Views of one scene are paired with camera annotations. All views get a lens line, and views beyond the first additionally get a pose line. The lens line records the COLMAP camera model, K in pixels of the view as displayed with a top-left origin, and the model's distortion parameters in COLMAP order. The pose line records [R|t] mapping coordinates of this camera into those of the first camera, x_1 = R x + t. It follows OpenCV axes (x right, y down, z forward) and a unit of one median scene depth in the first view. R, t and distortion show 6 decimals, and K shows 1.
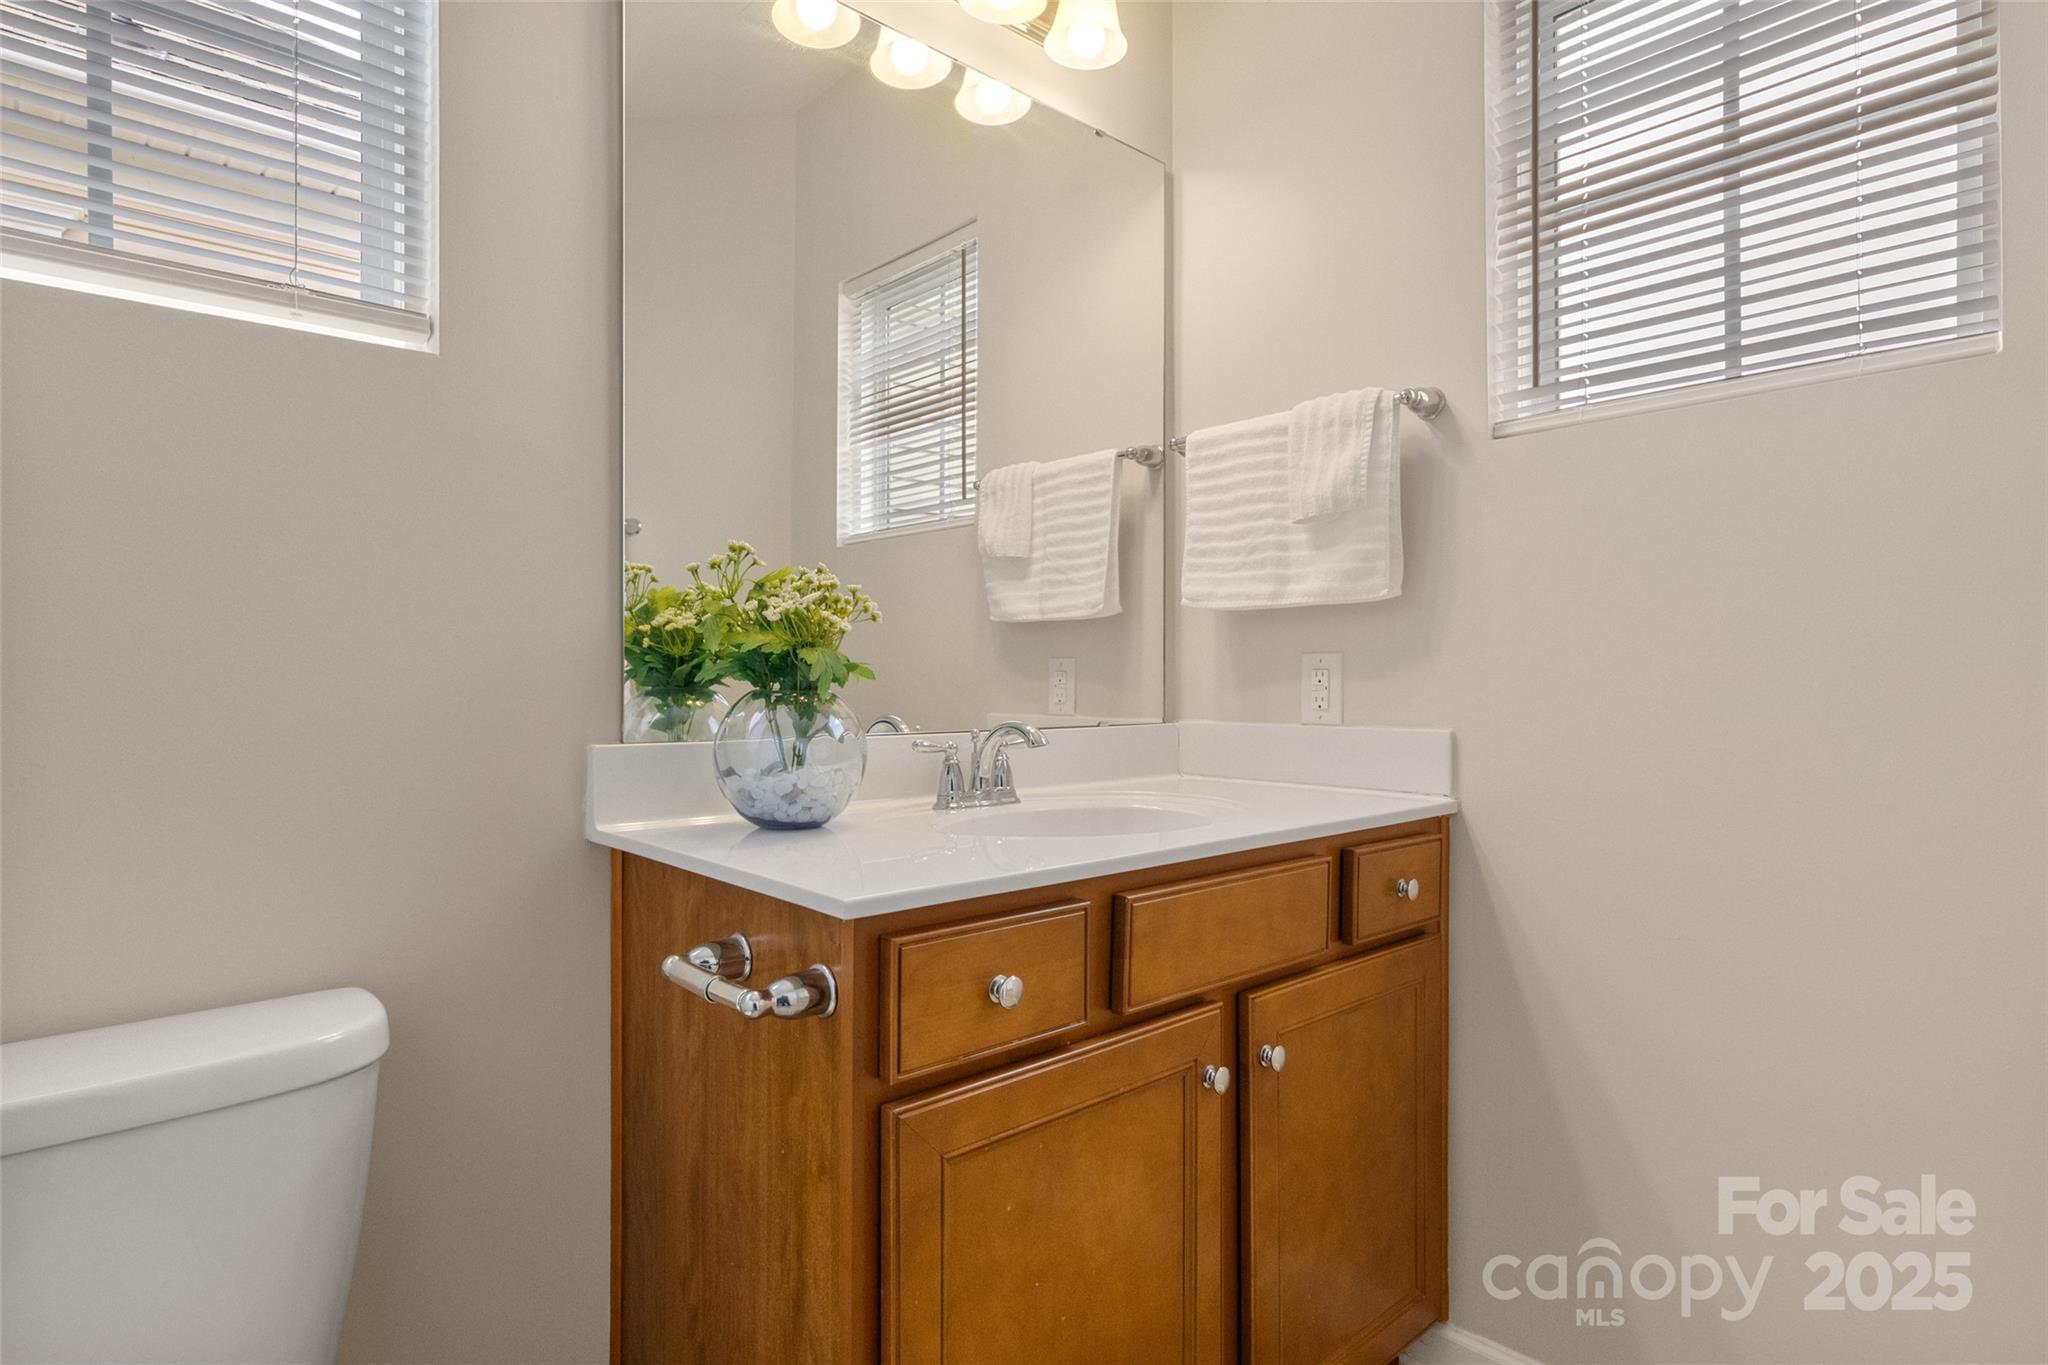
lens RADIAL K [[1074.8, 0, 1033.2], [0, 1074.8, 683.5], [0, 0, 1]] dist [-0.004033, -0.000351]
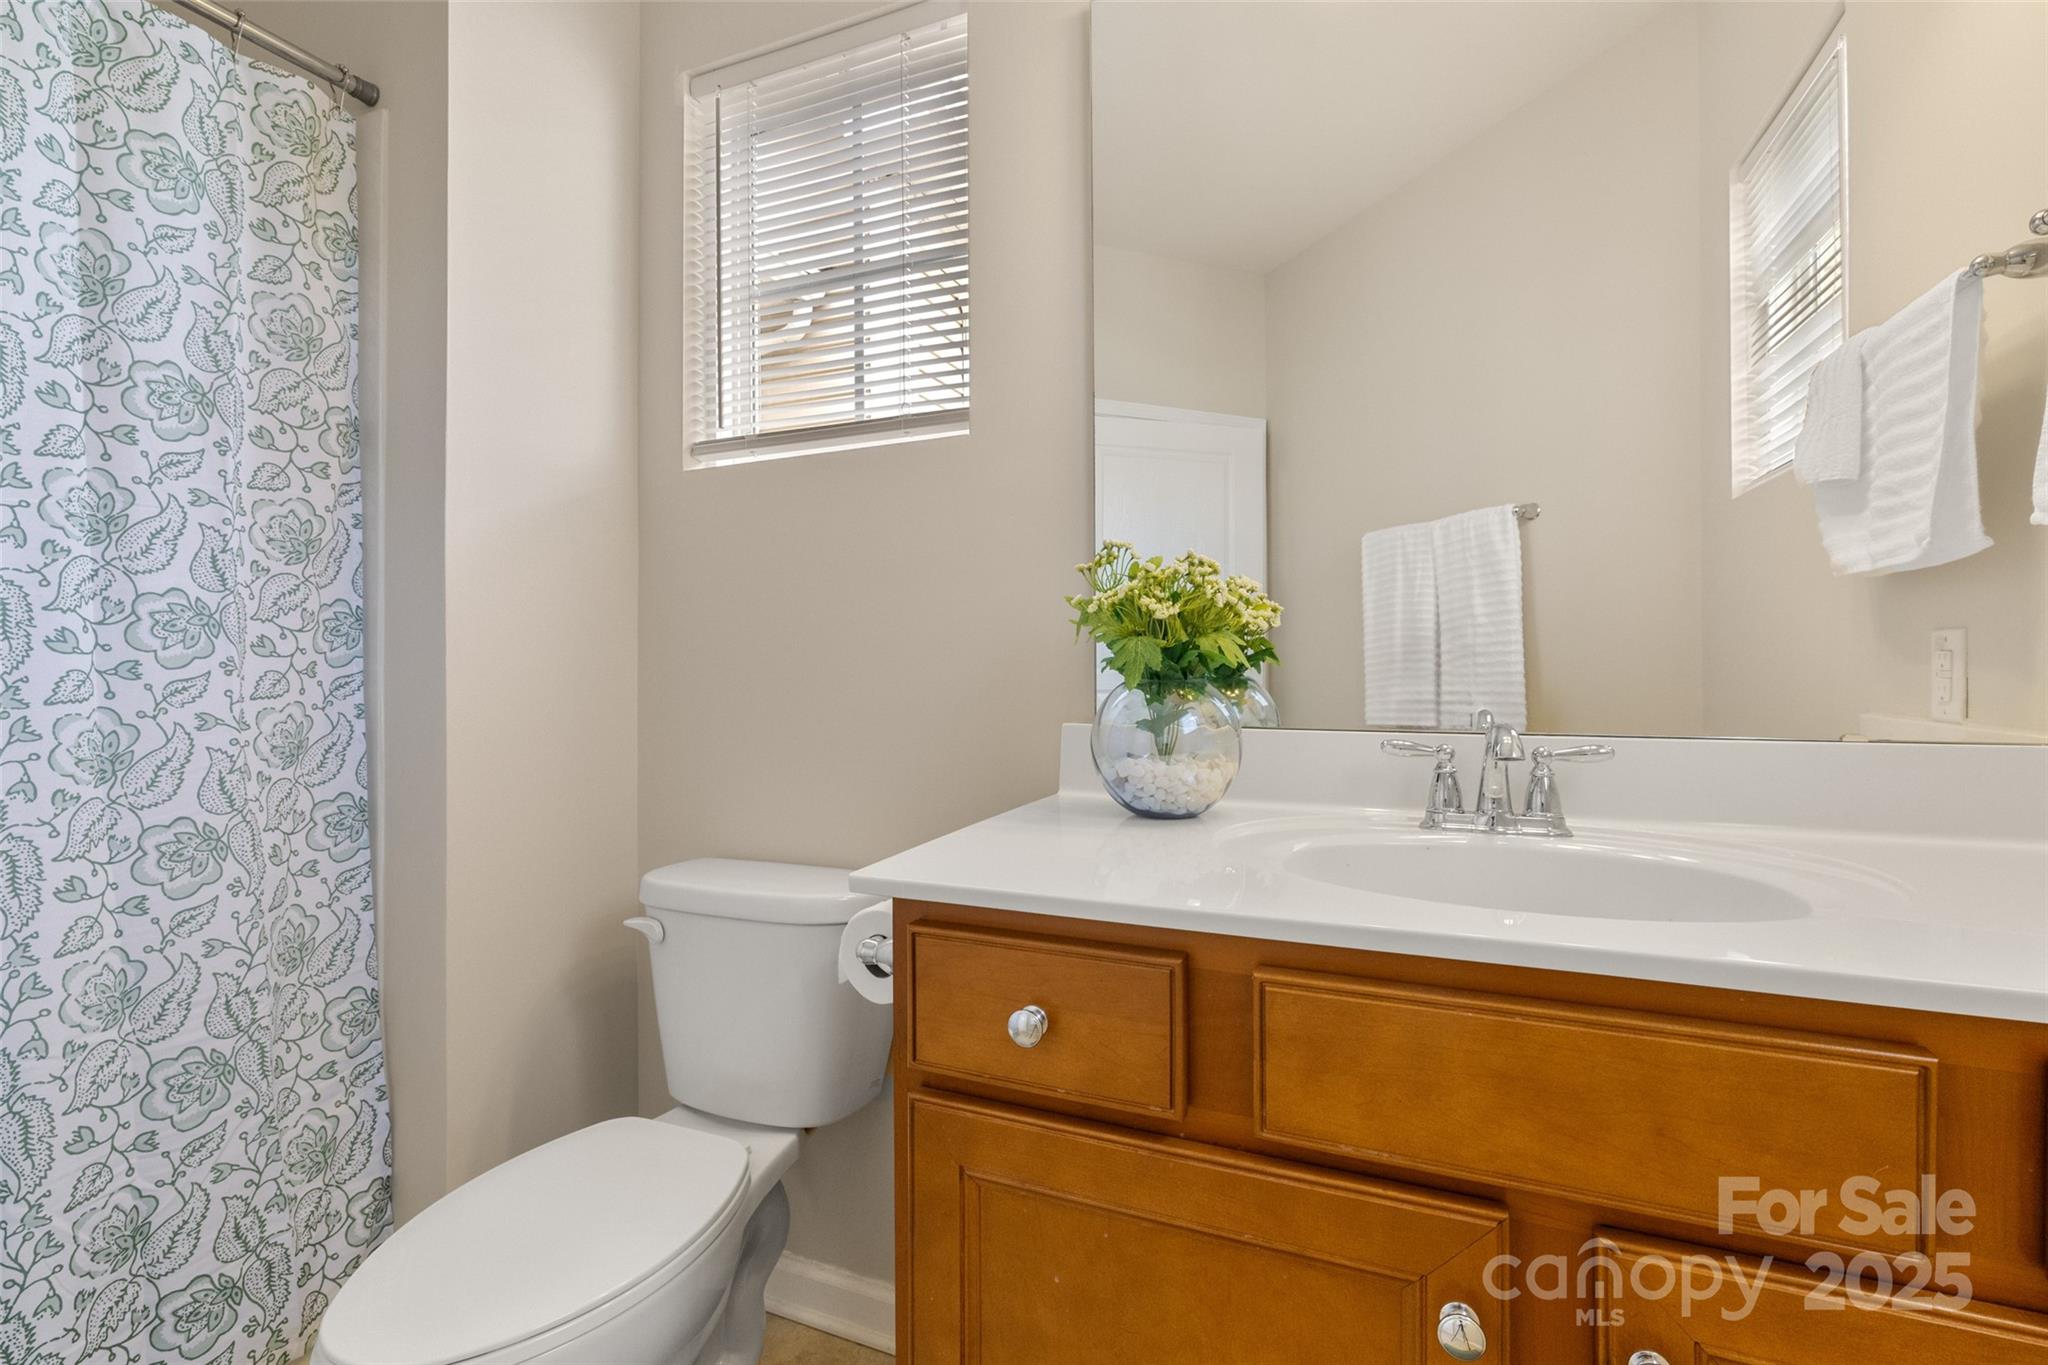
lens RADIAL K [[919.6, 0, 1030.1], [0, 919.6, 671.0], [0, 0, 1]] dist [0.000117, 0.000062]
pose [[0.415645, 0.000165, -0.909527, 0.420129], [0.002802, 0.999995, 0.001463, -0.002981], [0.909523, -0.003157, 0.415642, 0.438879]]
